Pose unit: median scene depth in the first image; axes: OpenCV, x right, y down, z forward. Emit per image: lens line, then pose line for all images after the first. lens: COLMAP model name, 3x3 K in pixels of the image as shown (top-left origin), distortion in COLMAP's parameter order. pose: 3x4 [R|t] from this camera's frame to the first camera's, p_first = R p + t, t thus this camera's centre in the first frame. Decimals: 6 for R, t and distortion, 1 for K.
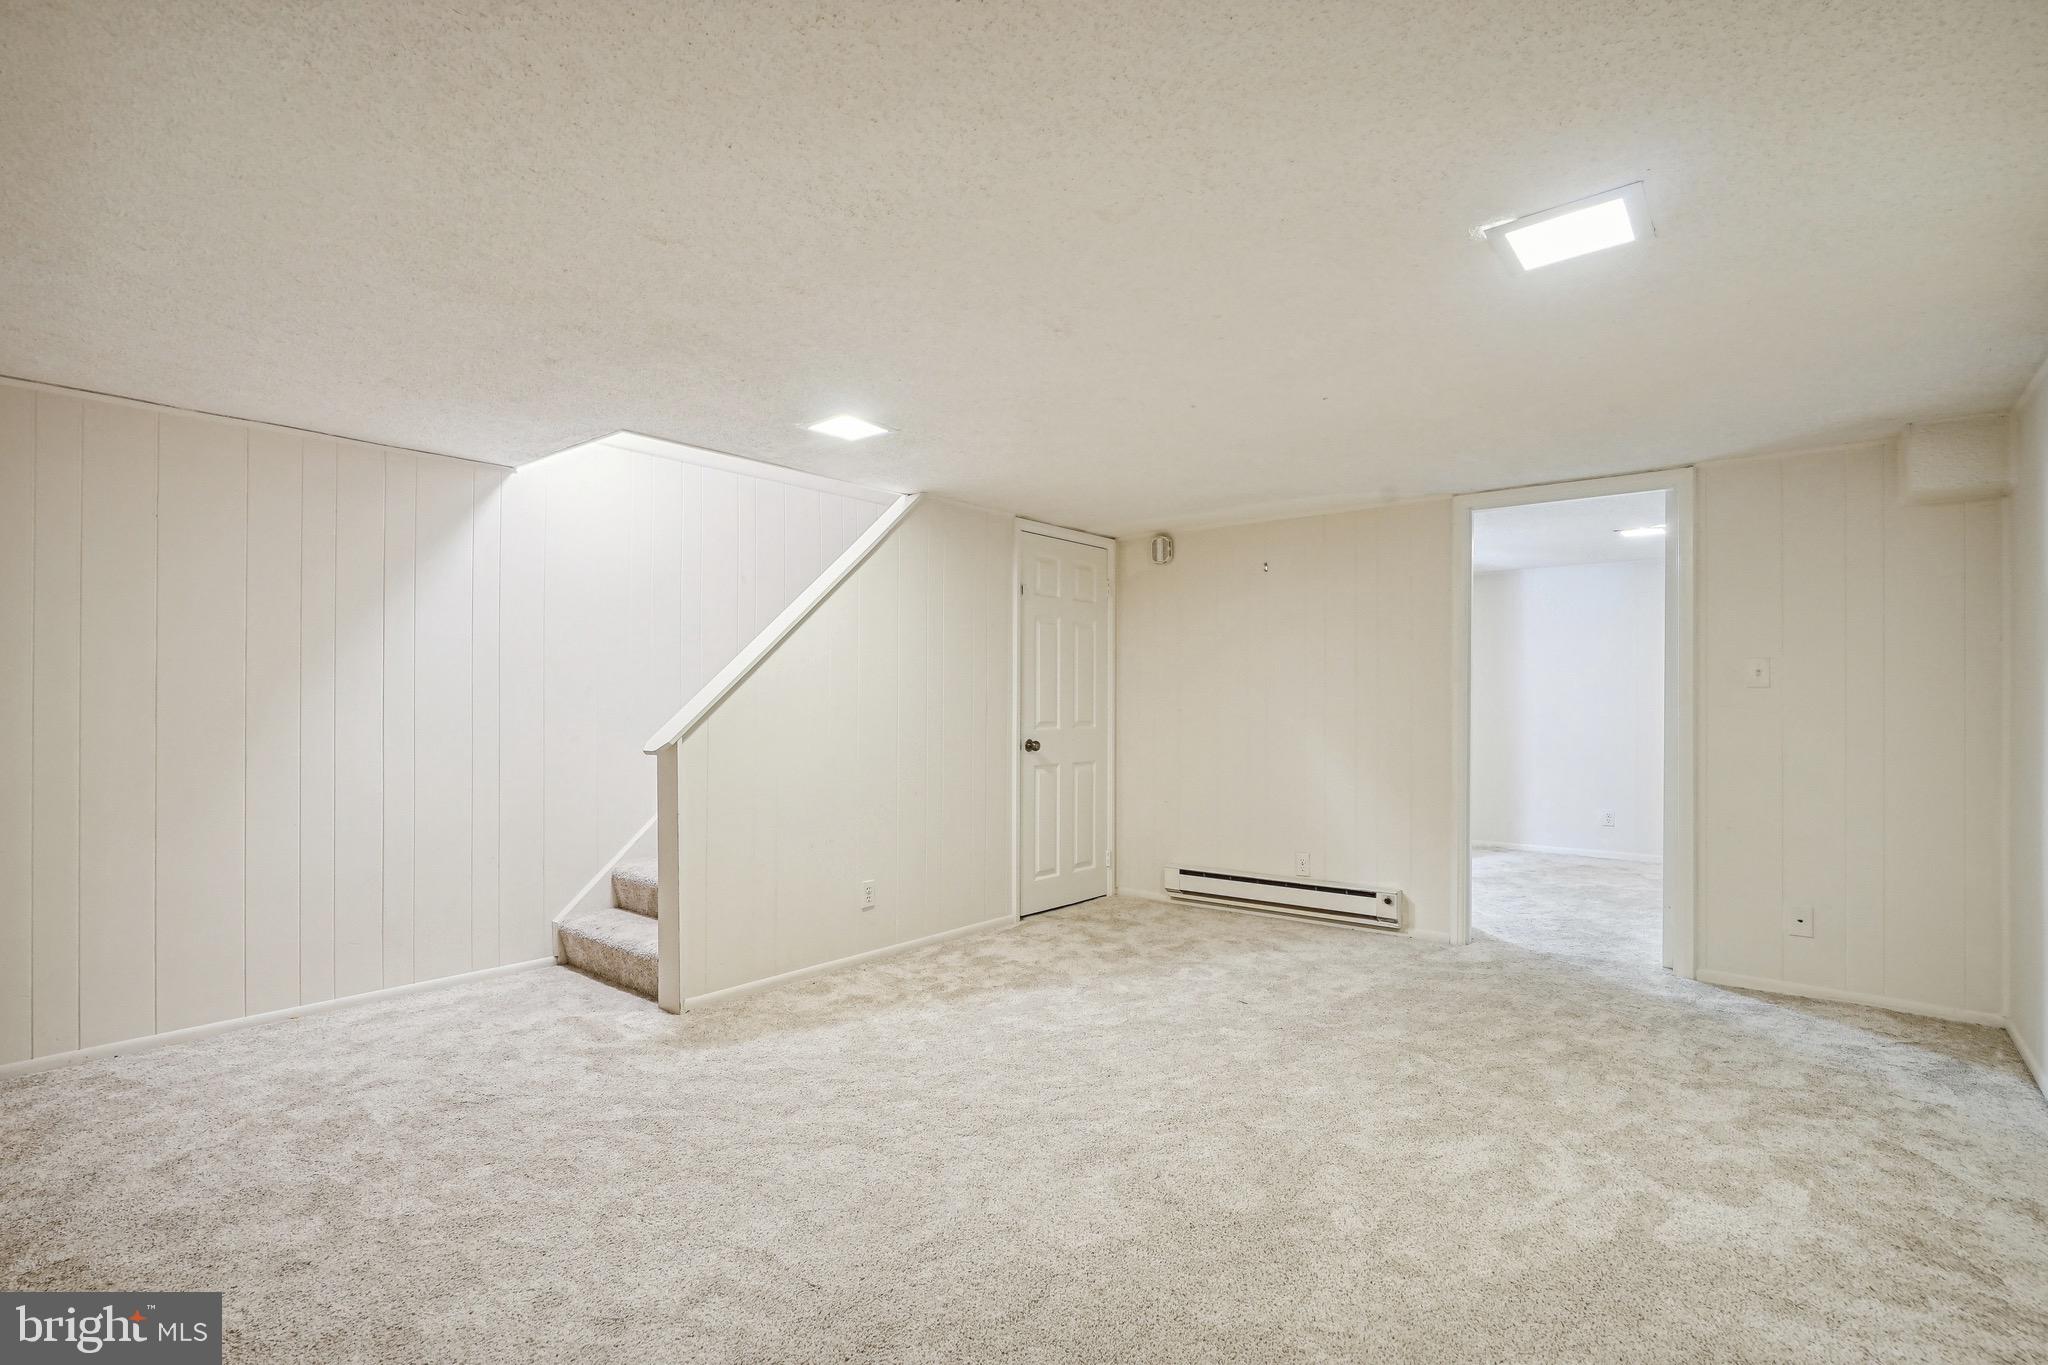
lens RADIAL K [[931.3, 0, 1024.0], [0, 931.3, 682.5], [0, 0, 1]] dist [0.028539, -0.000268]
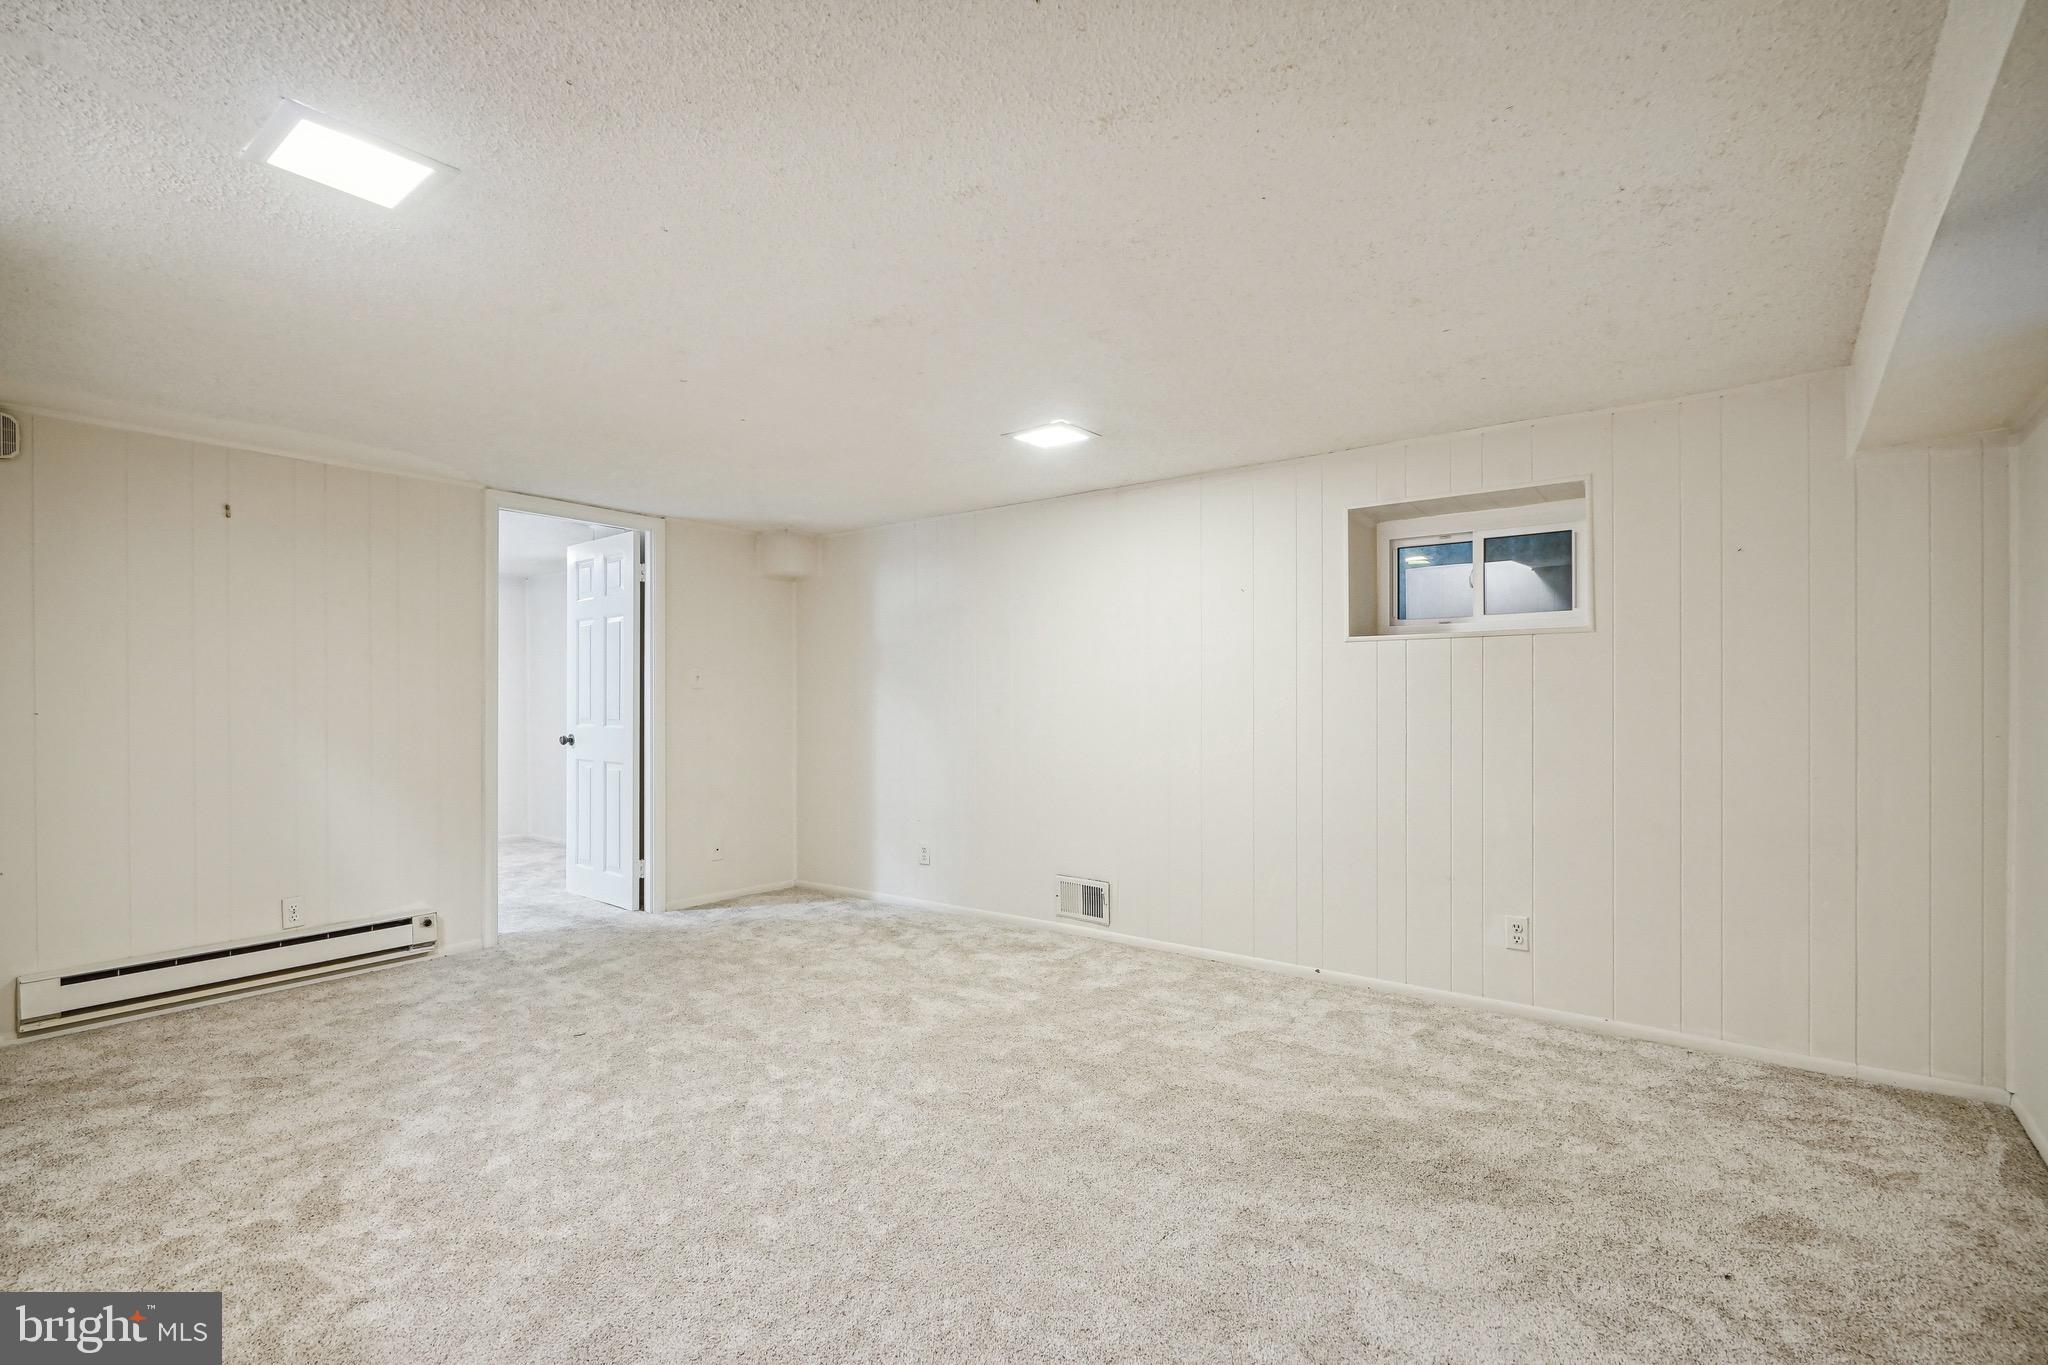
lens RADIAL K [[943.6, 0, 984.0], [0, 943.6, 693.7], [0, 0, 1]] dist [-0.041902, 0.024612]
pose [[0.001962, 0.011840, 0.999928, -0.569354], [-0.015079, 0.999817, -0.011809, 0.020469], [-0.999884, -0.015055, 0.002141, 0.540638]]
